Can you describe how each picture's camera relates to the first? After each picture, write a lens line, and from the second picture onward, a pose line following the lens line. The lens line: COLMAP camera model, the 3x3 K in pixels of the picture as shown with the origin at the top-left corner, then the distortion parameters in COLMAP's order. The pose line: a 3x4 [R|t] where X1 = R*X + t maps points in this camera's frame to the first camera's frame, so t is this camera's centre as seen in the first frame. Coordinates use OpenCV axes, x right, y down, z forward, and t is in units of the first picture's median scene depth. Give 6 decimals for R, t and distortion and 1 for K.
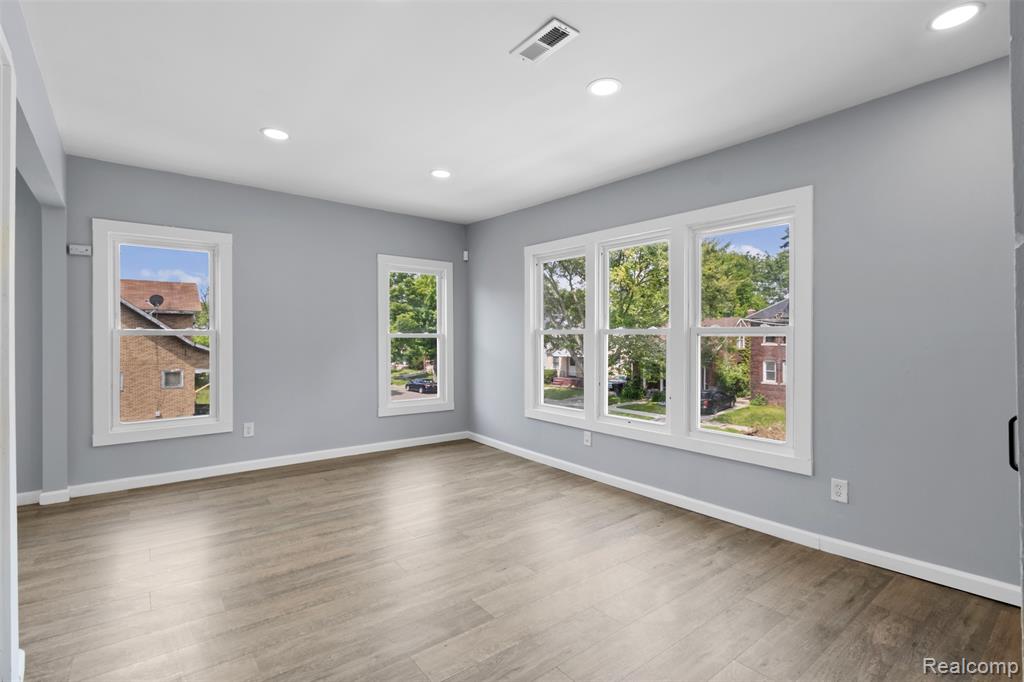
lens RADIAL K [[475.8, 0, 510.3], [0, 475.8, 339.3], [0, 0, 1]] dist [0.030032, -0.002724]
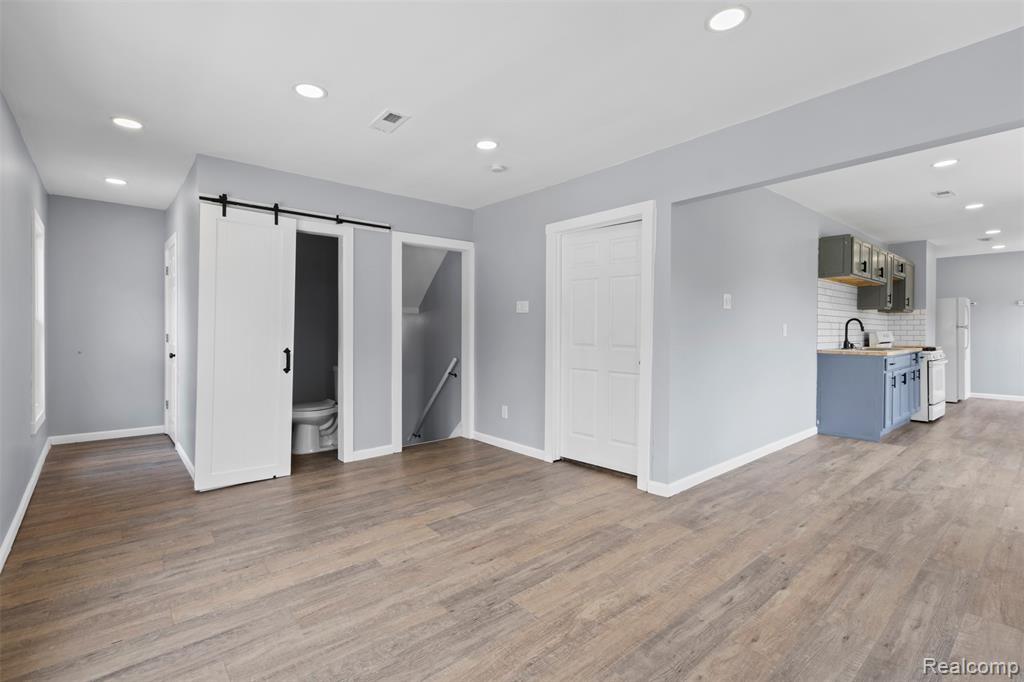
lens RADIAL K [[475.8, 0, 514.0], [0, 475.8, 335.3], [0, 0, 1]] dist [0.030032, -0.002724]
pose [[-0.999552, 0.001951, -0.029865, -0.200783], [0.001753, 0.999976, 0.006644, 0.003197], [0.029878, 0.006589, -0.999532, 1.910079]]
